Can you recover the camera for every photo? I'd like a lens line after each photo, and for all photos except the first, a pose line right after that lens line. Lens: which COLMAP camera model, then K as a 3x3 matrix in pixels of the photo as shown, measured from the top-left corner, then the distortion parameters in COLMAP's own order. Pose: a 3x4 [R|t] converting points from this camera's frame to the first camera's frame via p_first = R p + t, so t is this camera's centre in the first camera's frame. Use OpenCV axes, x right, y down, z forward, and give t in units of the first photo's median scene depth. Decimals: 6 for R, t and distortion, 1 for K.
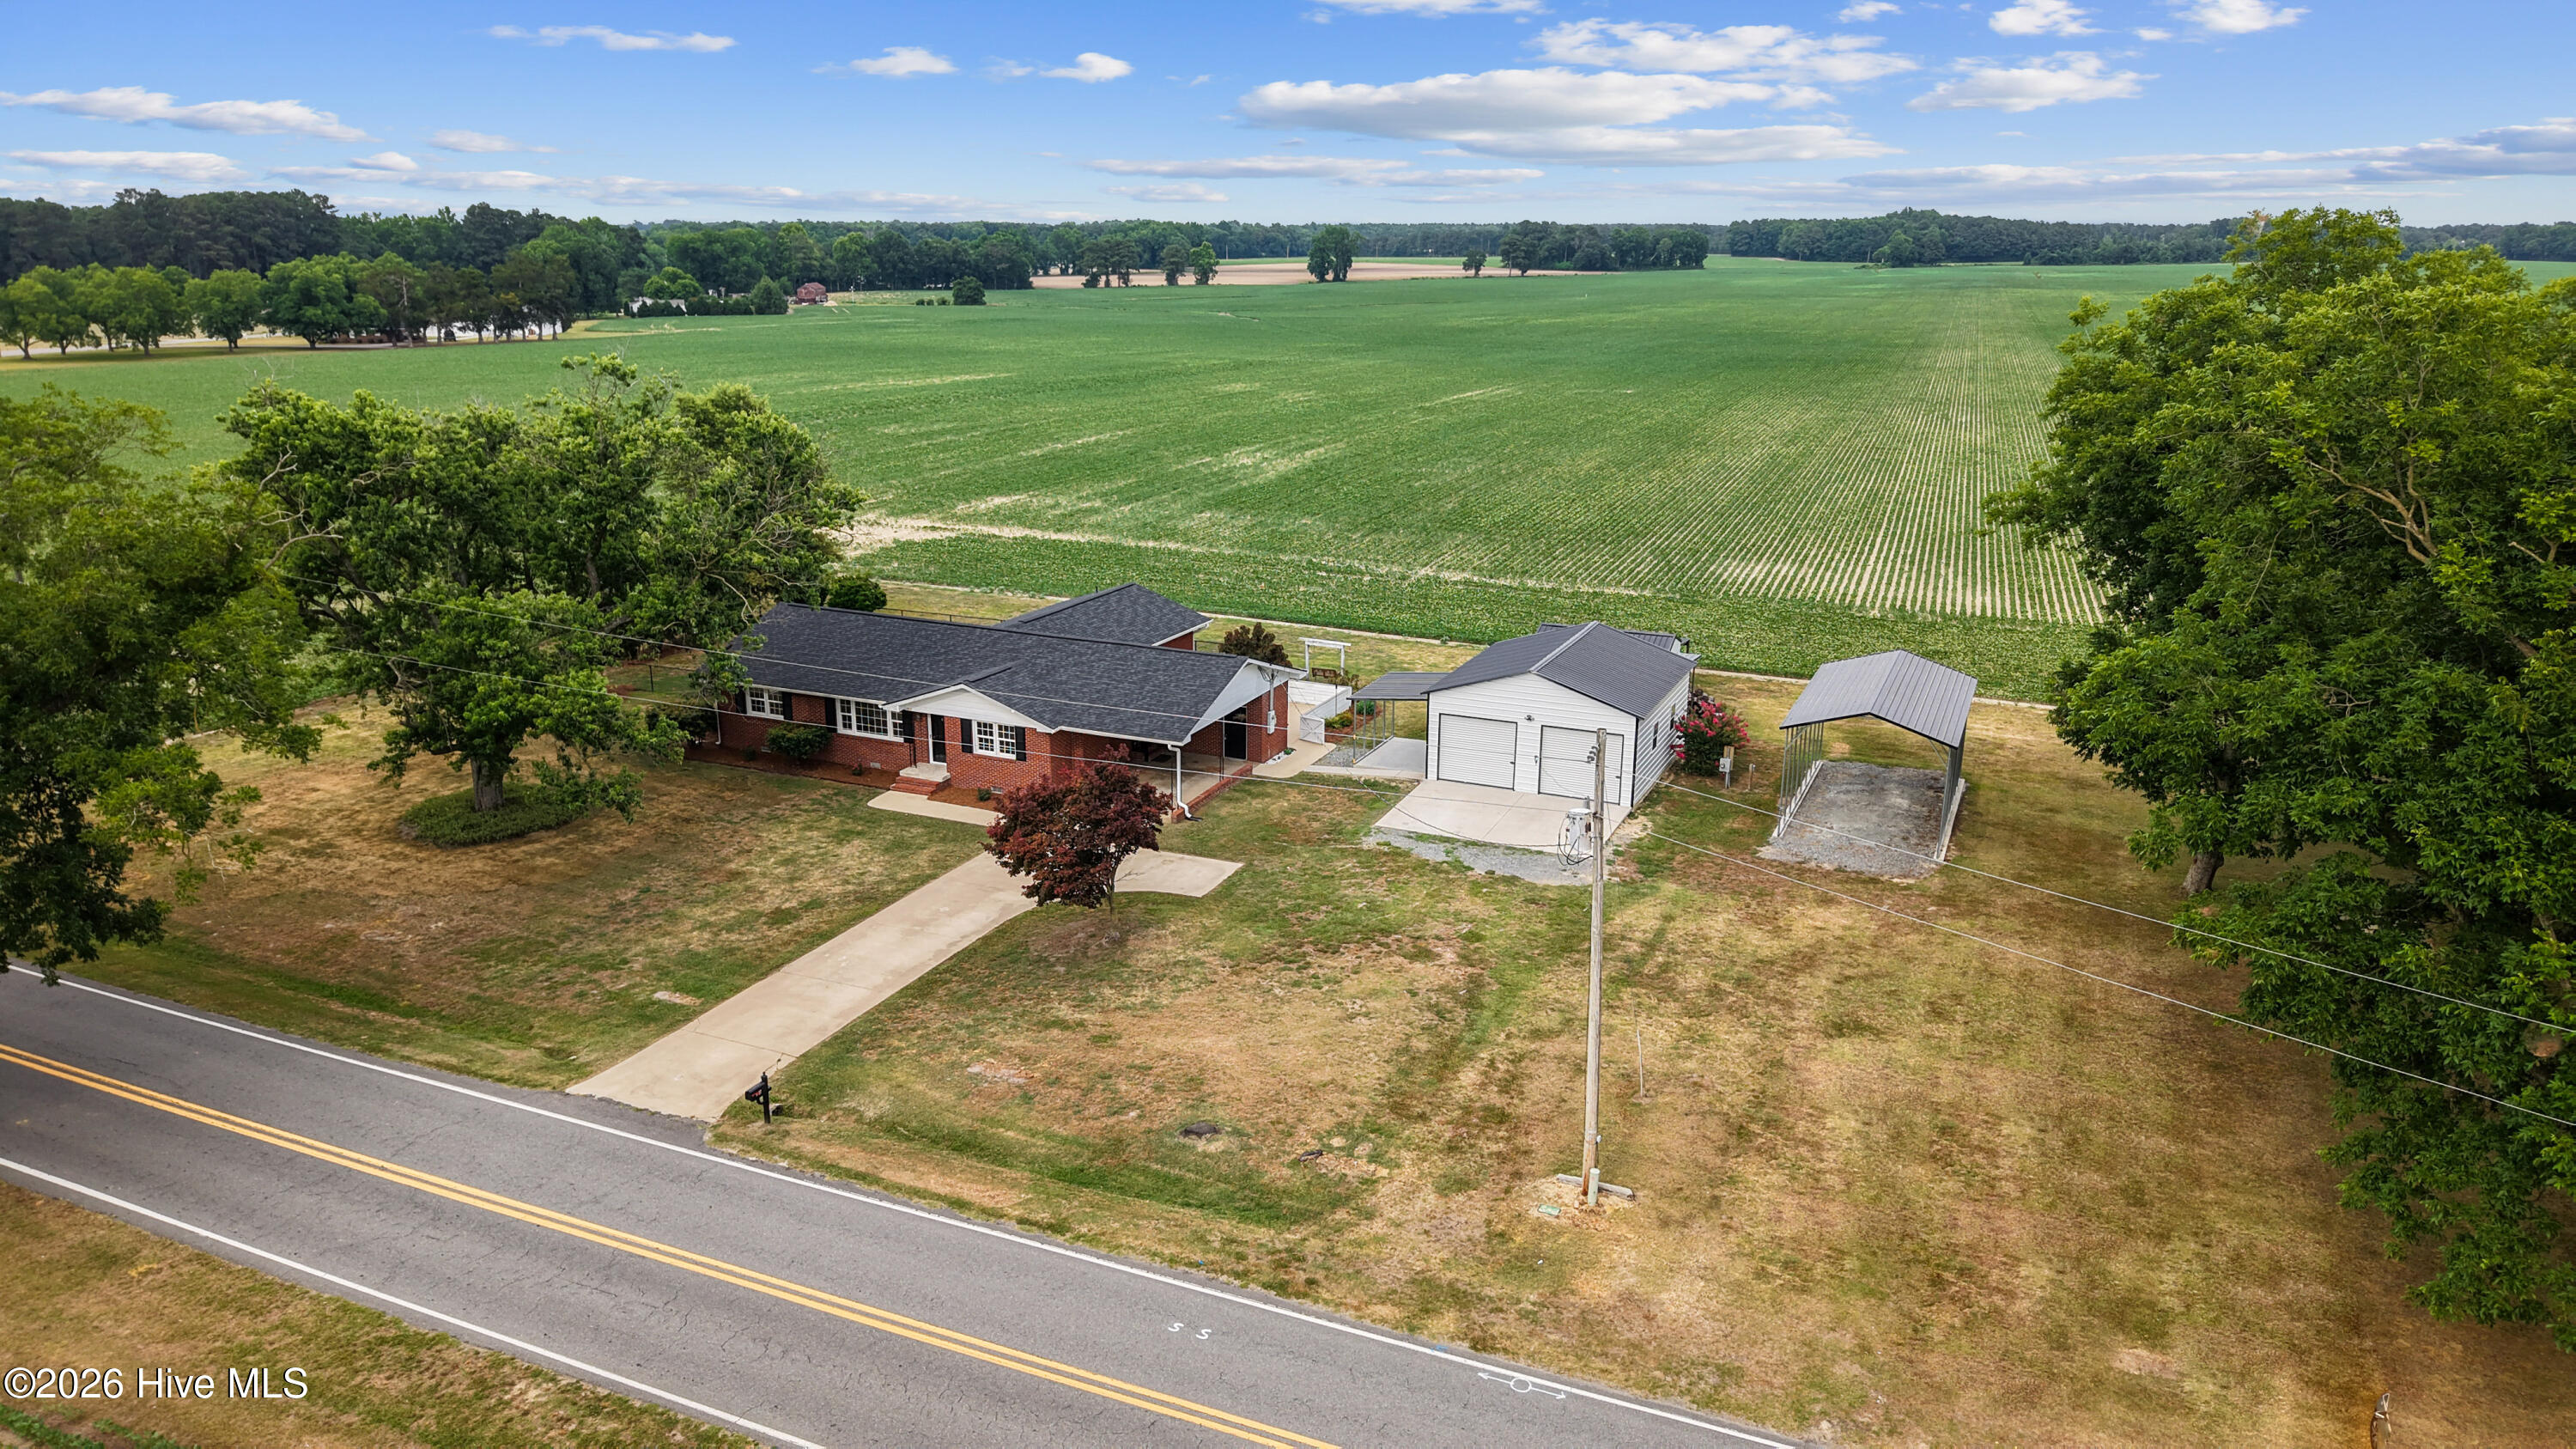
lens RADIAL K [[1715.6, 0, 1288.0], [0, 1715.6, 724.5], [0, 0, 1]] dist [0.024353, -0.024627]
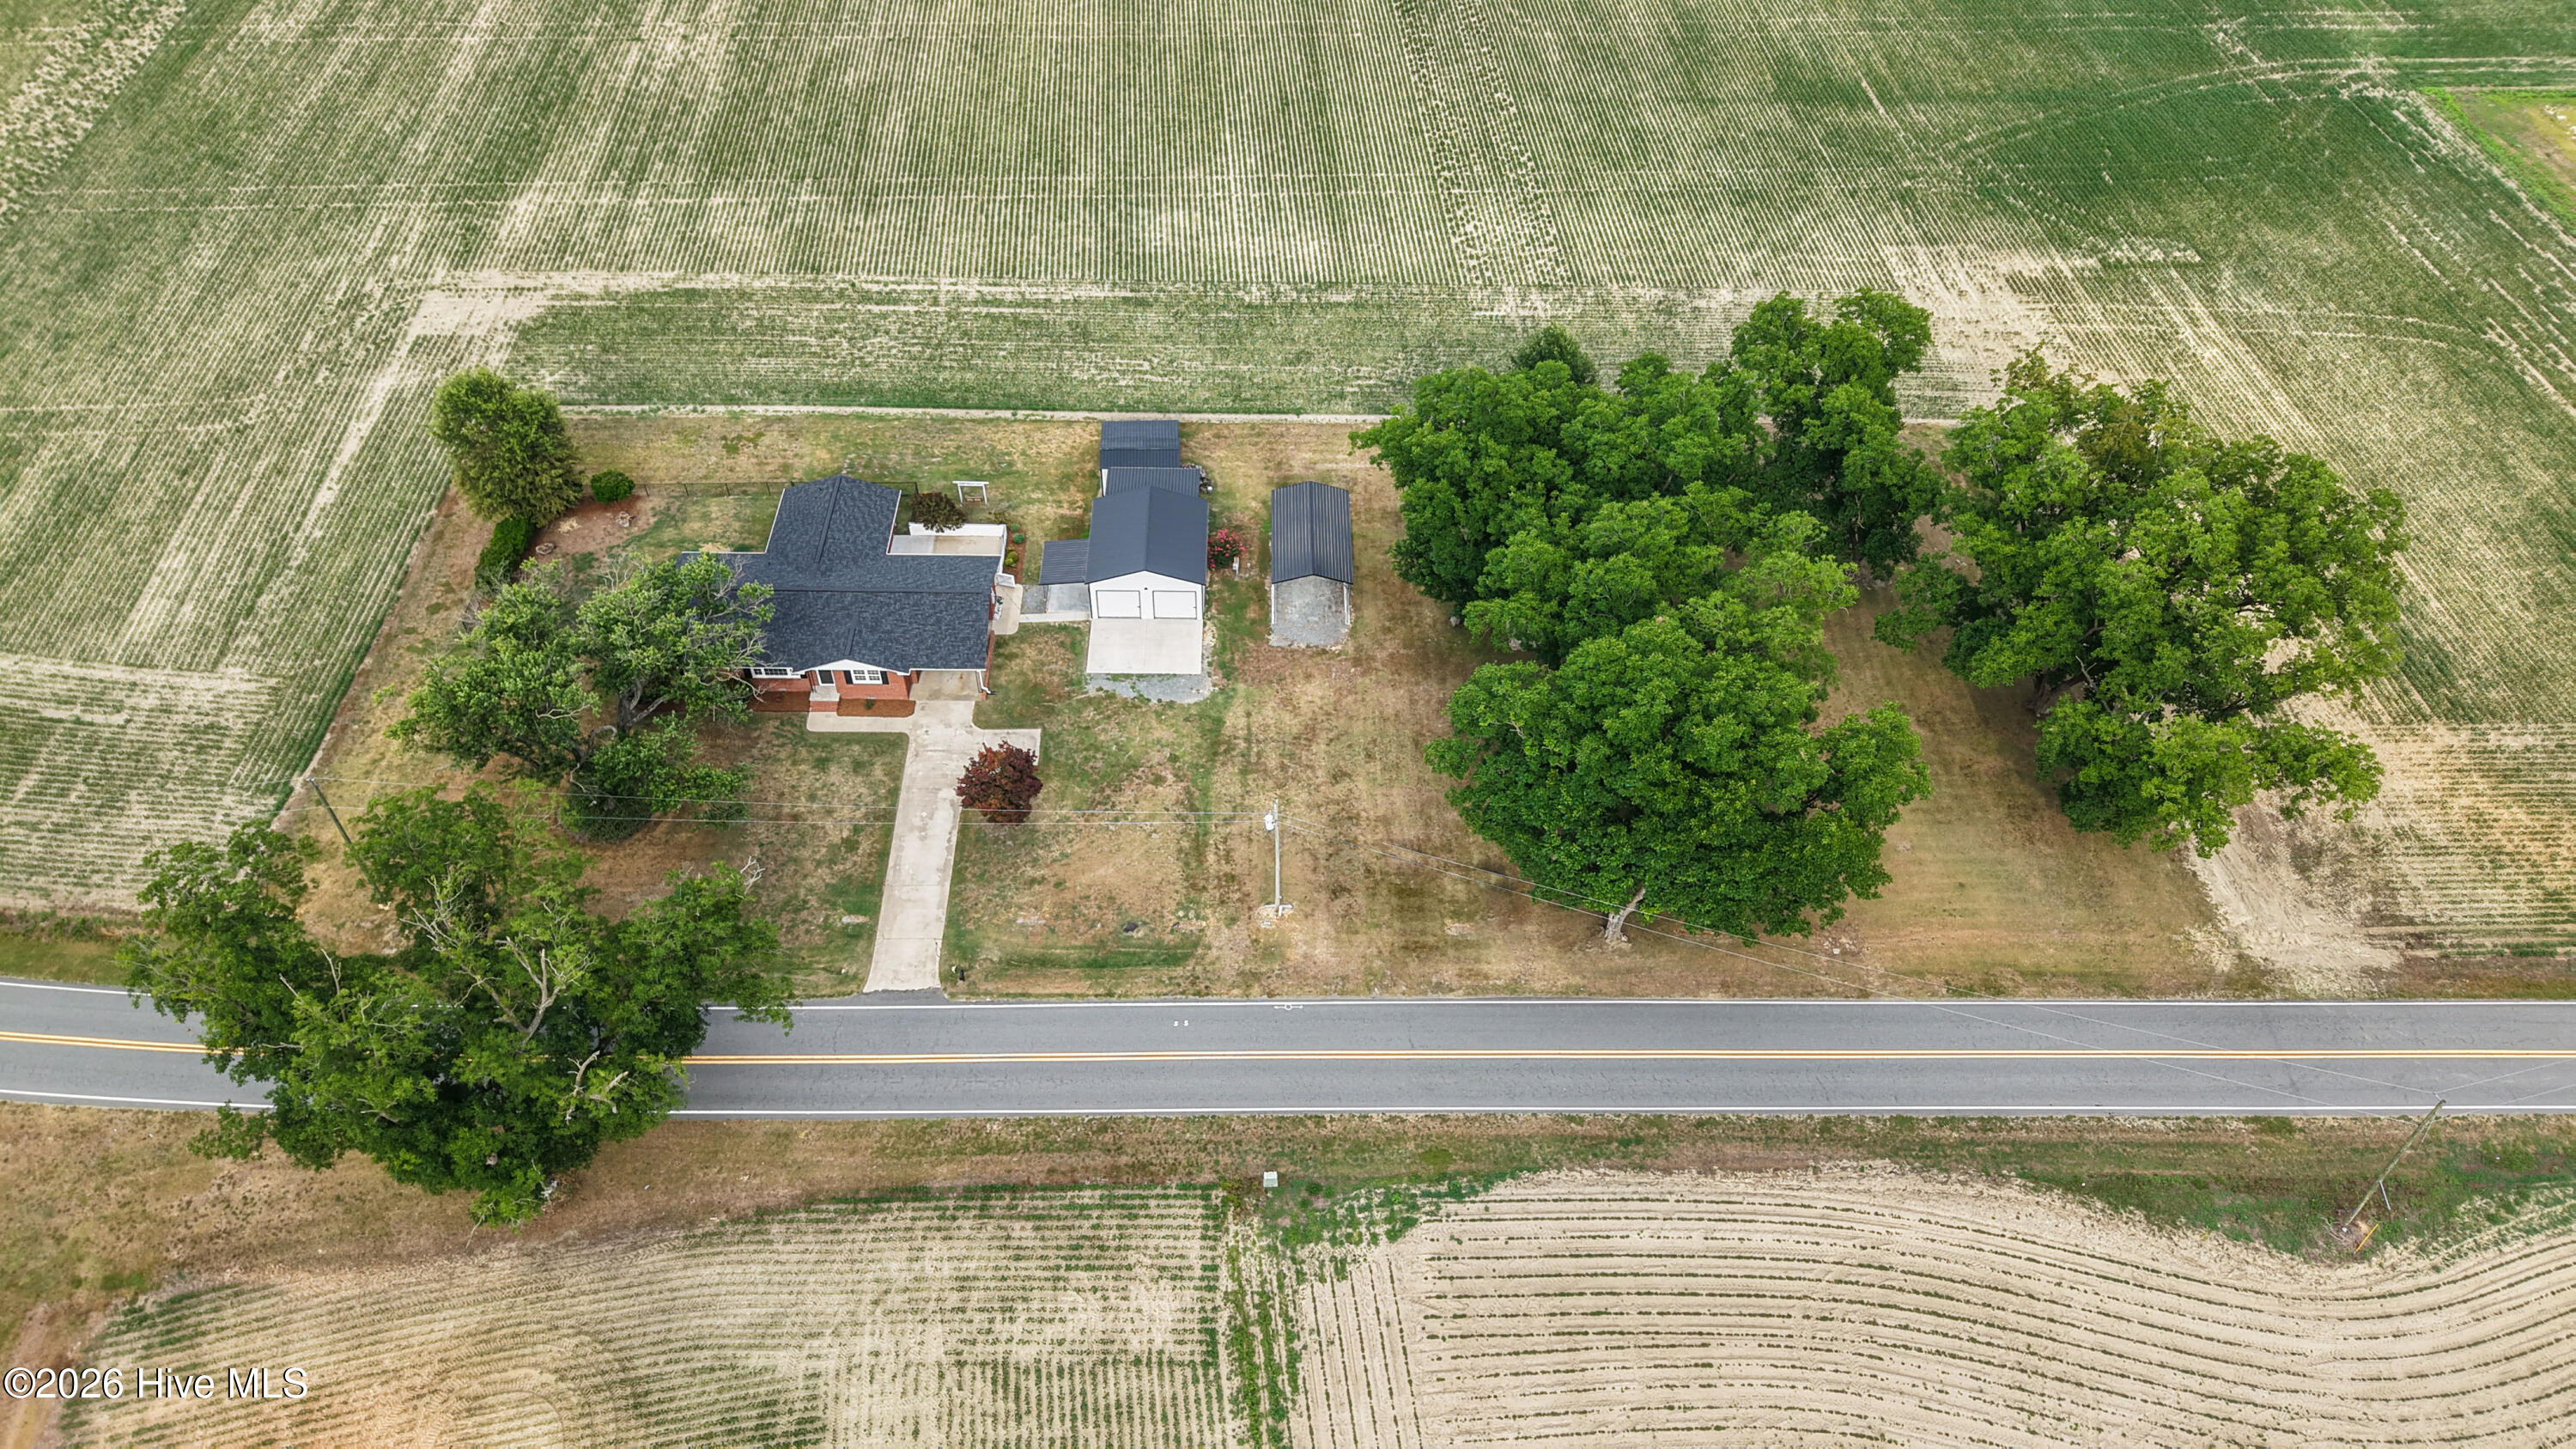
lens RADIAL K [[1715.6, 0, 1288.0], [0, 1715.6, 724.5], [0, 0, 1]] dist [0.024353, -0.024627]
pose [[0.905381, -0.300271, 0.300203, -0.417795], [0.100662, 0.838663, 0.535267, -1.110423], [-0.412495, -0.454402, 0.789536, -0.801488]]
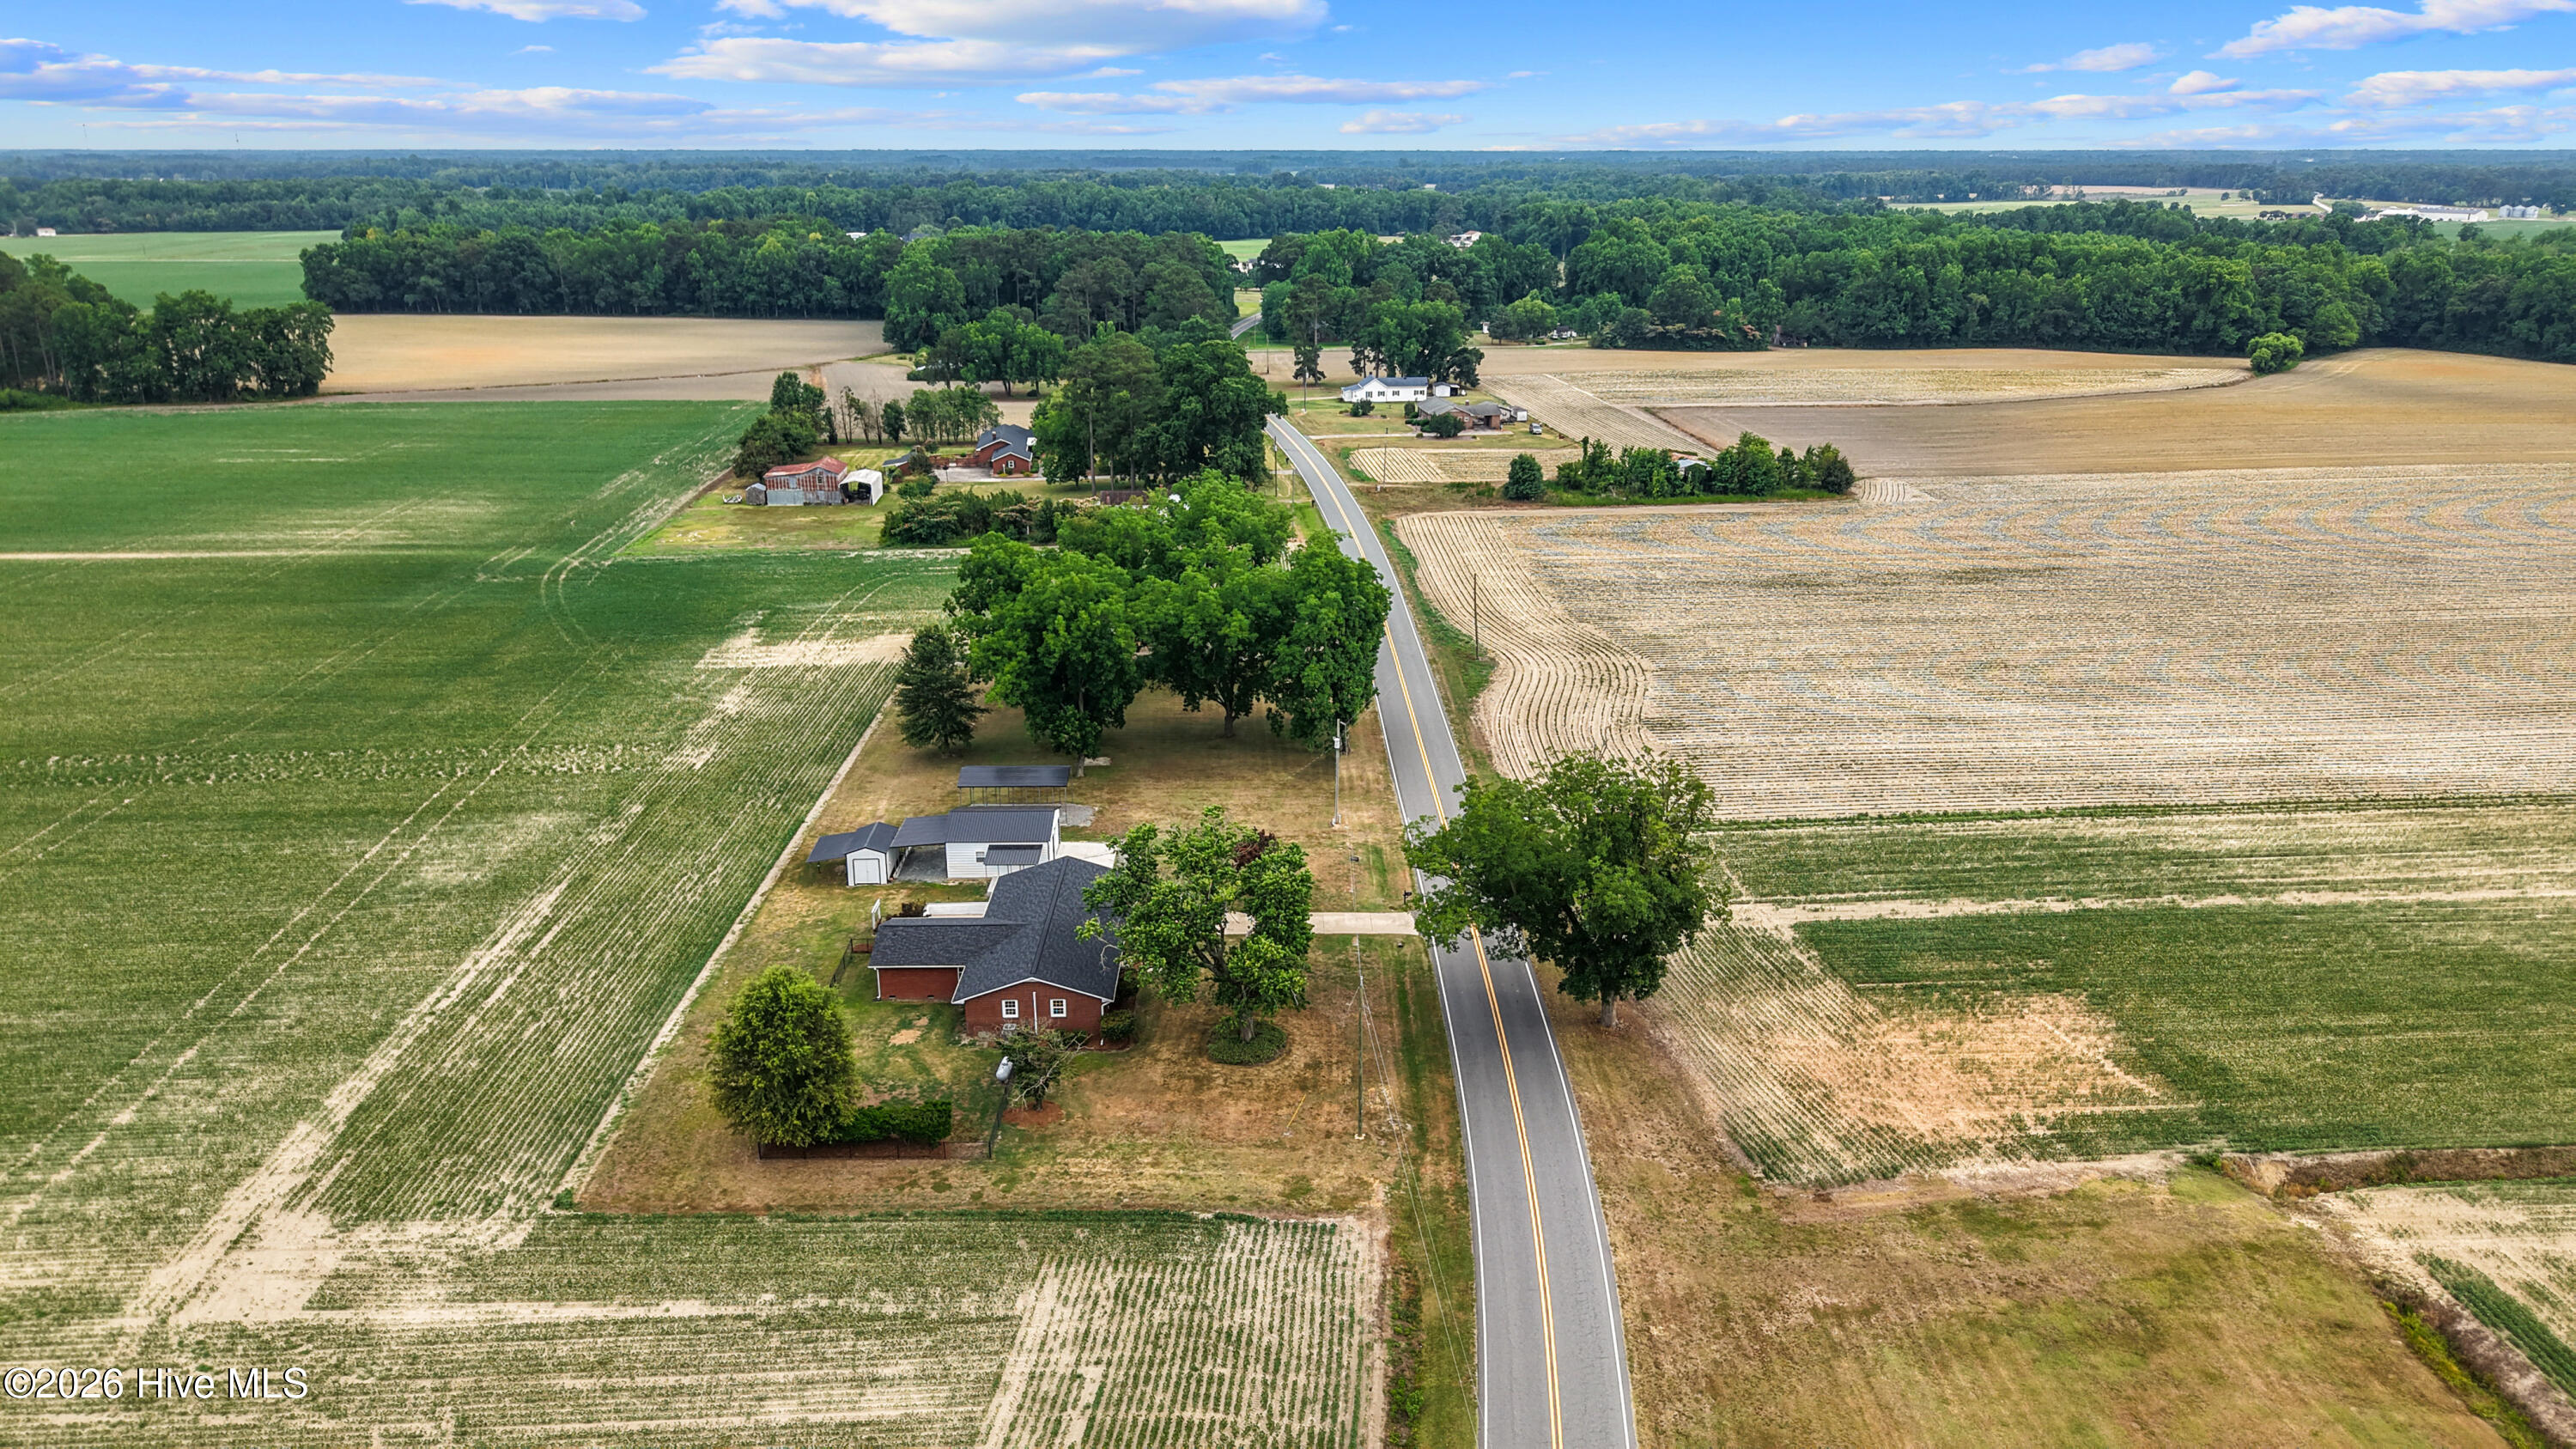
lens RADIAL K [[1720.1, 0, 1281.3], [0, 1720.1, 720.9], [0, 0, 1]] dist [0.012665, -0.002072]
pose [[-0.422943, -0.289546, 0.858652, -2.573659], [0.244871, 0.875802, 0.415944, -1.351221], [-0.872444, 0.386179, -0.299512, 1.754258]]
